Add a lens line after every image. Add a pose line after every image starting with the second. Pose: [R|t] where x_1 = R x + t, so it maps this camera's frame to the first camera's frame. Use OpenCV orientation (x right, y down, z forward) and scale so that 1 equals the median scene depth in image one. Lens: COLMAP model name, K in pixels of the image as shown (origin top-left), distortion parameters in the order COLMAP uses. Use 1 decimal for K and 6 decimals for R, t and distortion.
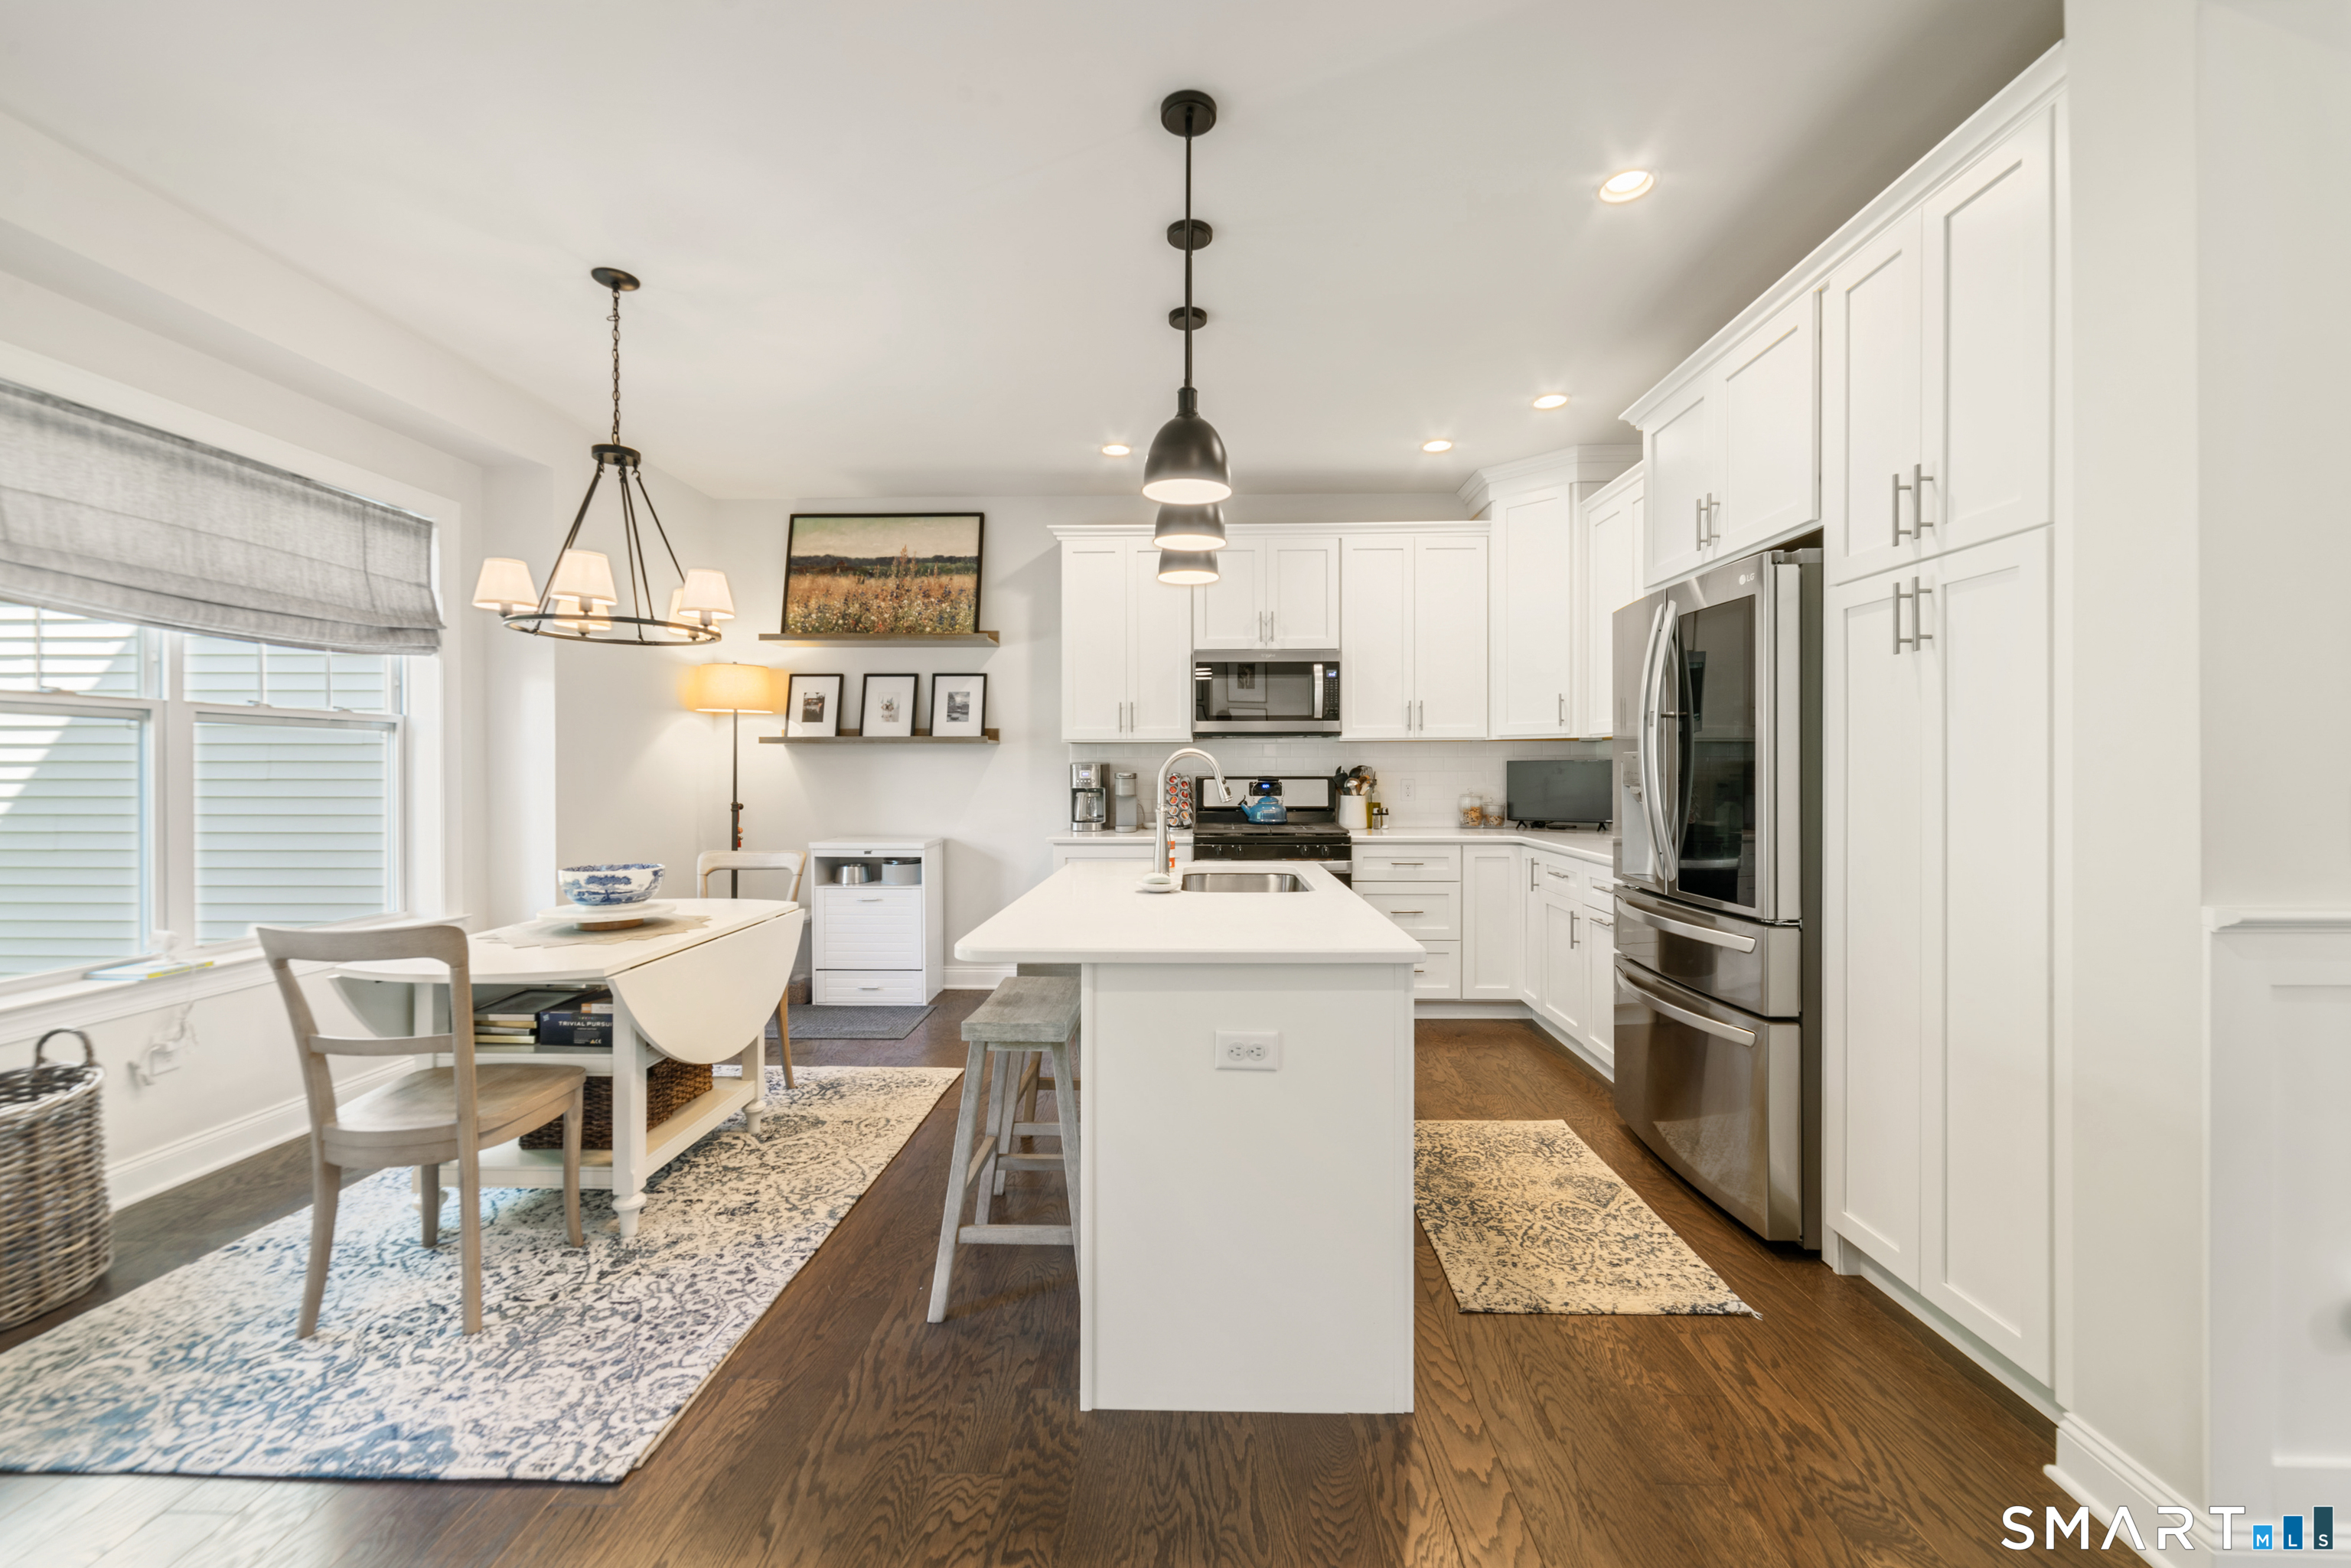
lens RADIAL K [[923.2, 0, 1180.2], [0, 923.2, 775.2], [0, 0, 1]] dist [0.001364, 0.000834]
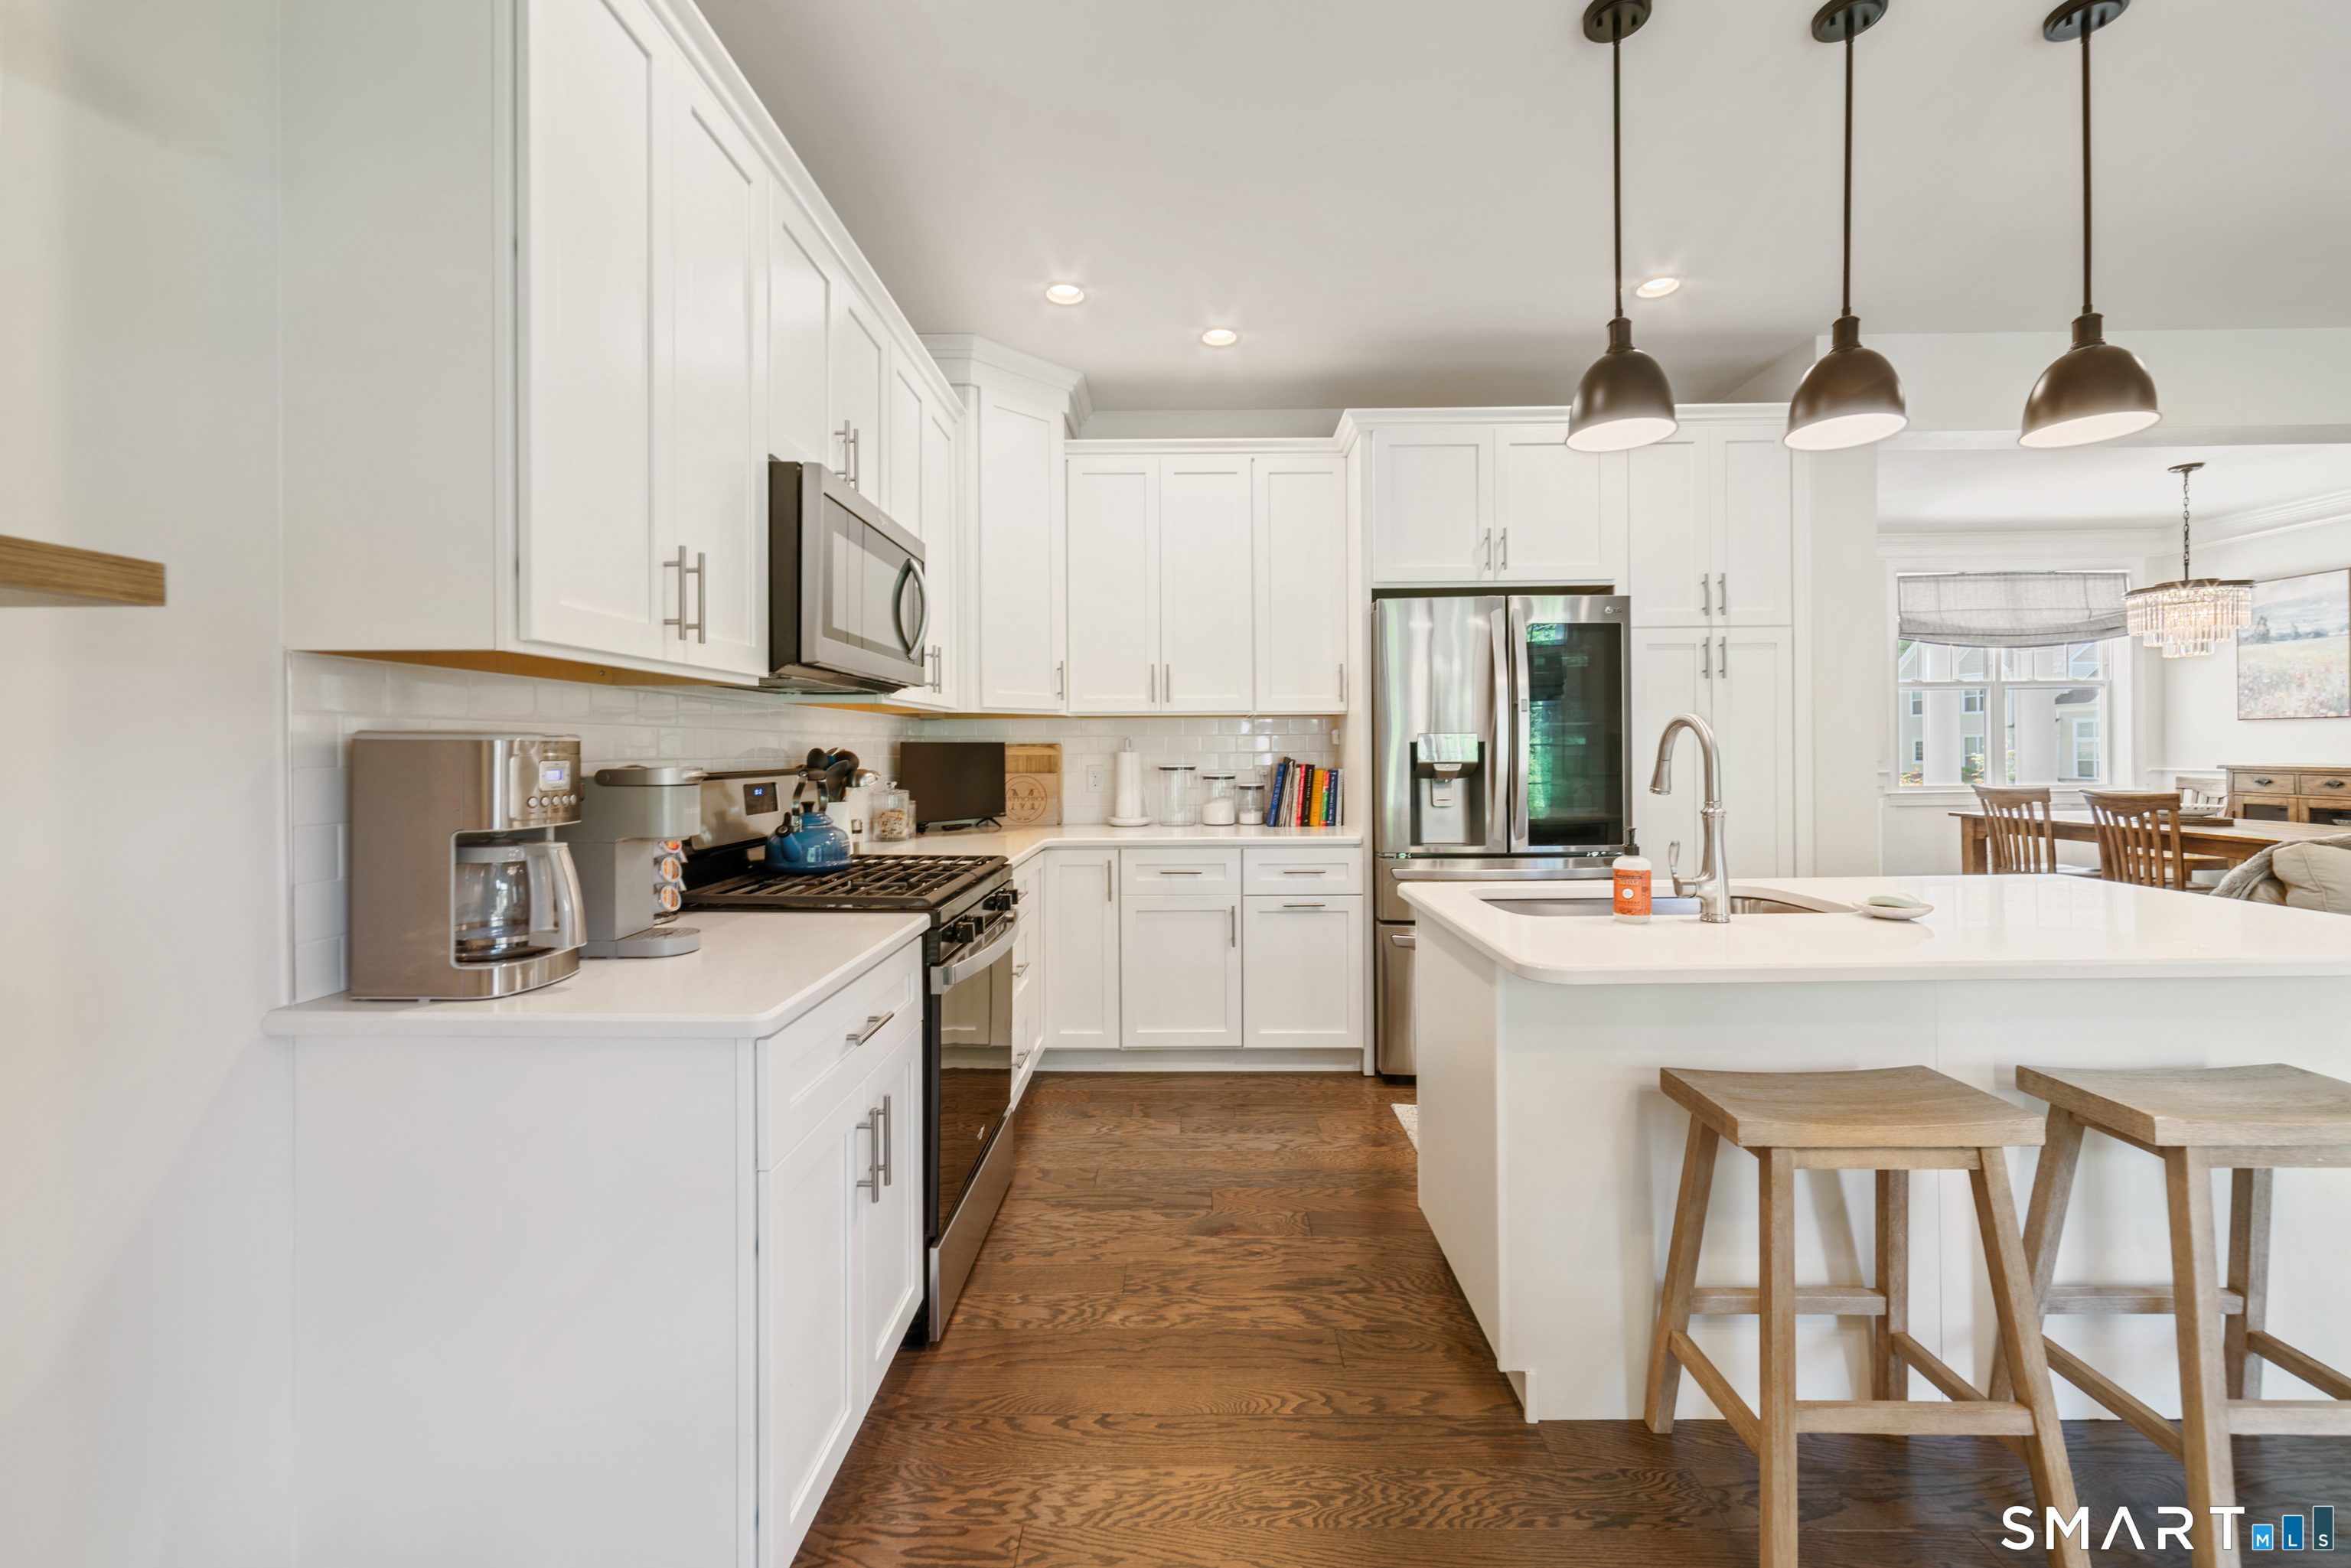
lens RADIAL K [[924.4, 0, 1170.6], [0, 924.4, 749.4], [0, 0, 1]] dist [0.001401, 0.000467]
pose [[-0.015534, 0.000914, 0.999879, -0.640979], [0.014314, 0.999897, -0.000692, -0.010056], [-0.999777, 0.014302, -0.015546, 1.408803]]
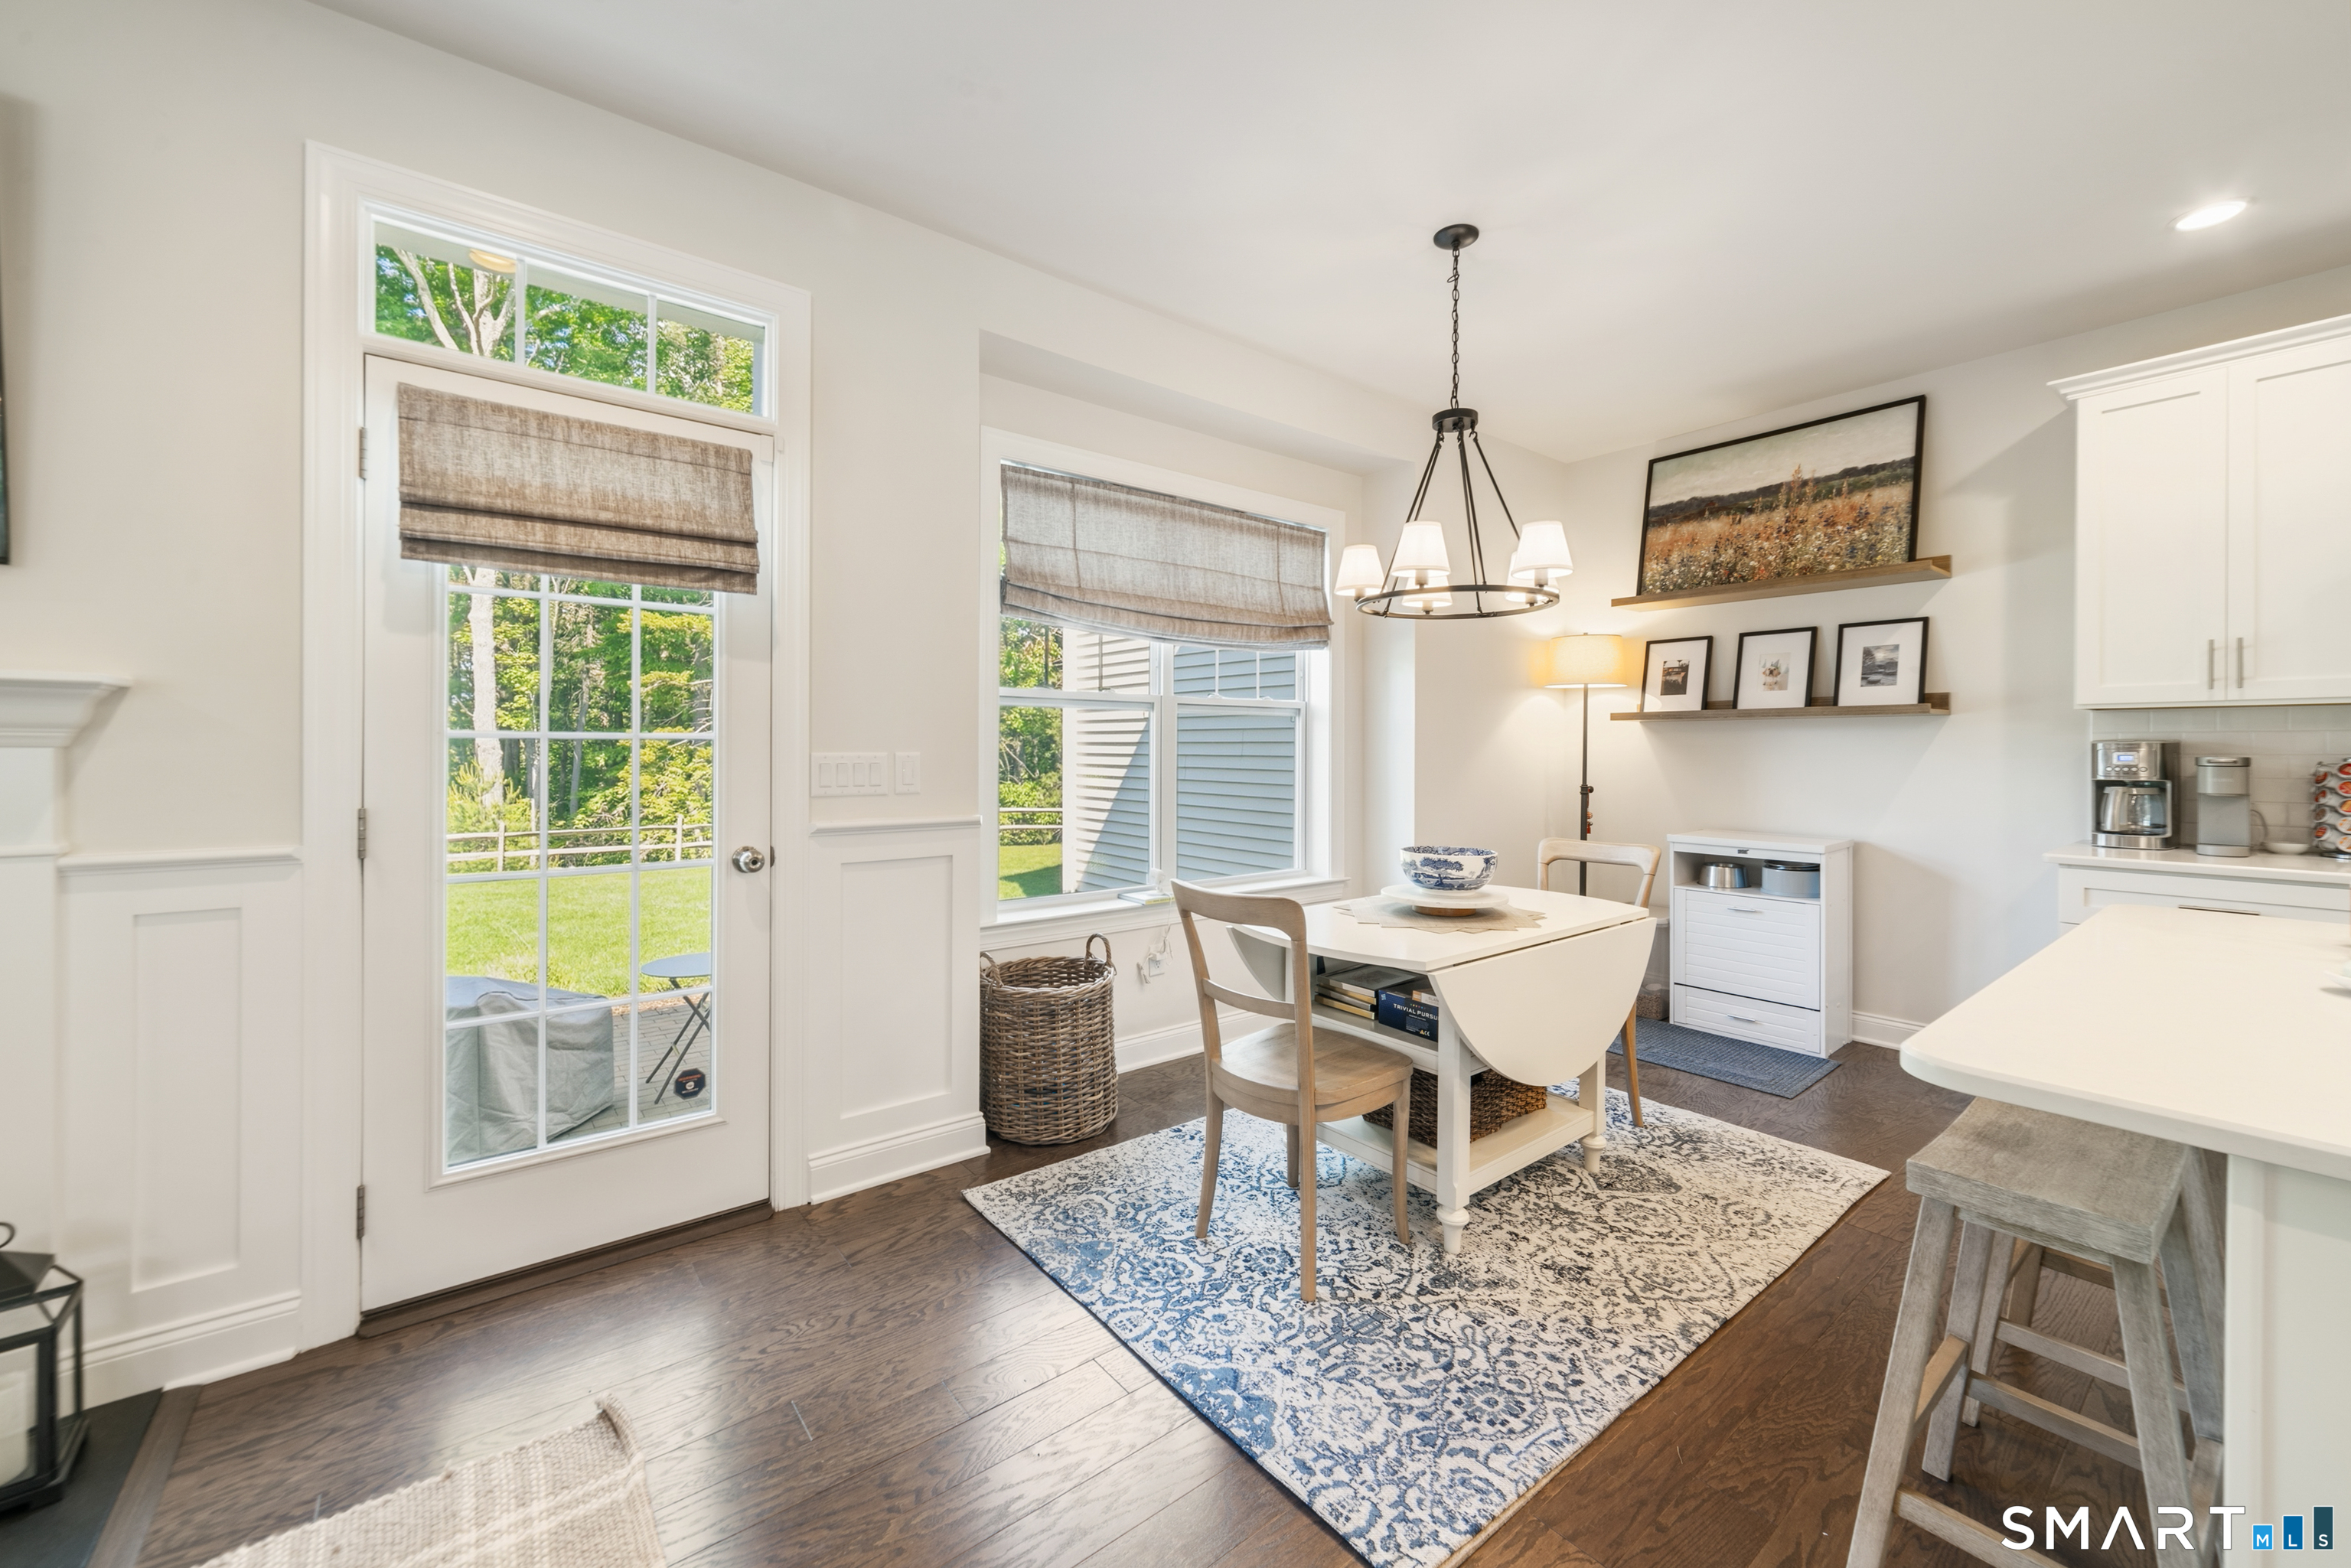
lens RADIAL K [[921.4, 0, 1180.8], [0, 921.4, 751.6], [0, 0, 1]] dist [-0.001415, 0.000816]
pose [[0.640496, 0.006147, -0.767937, -0.055775], [-0.008766, 0.999961, 0.000694, -0.001053], [0.767911, 0.006287, 0.640526, 0.169186]]
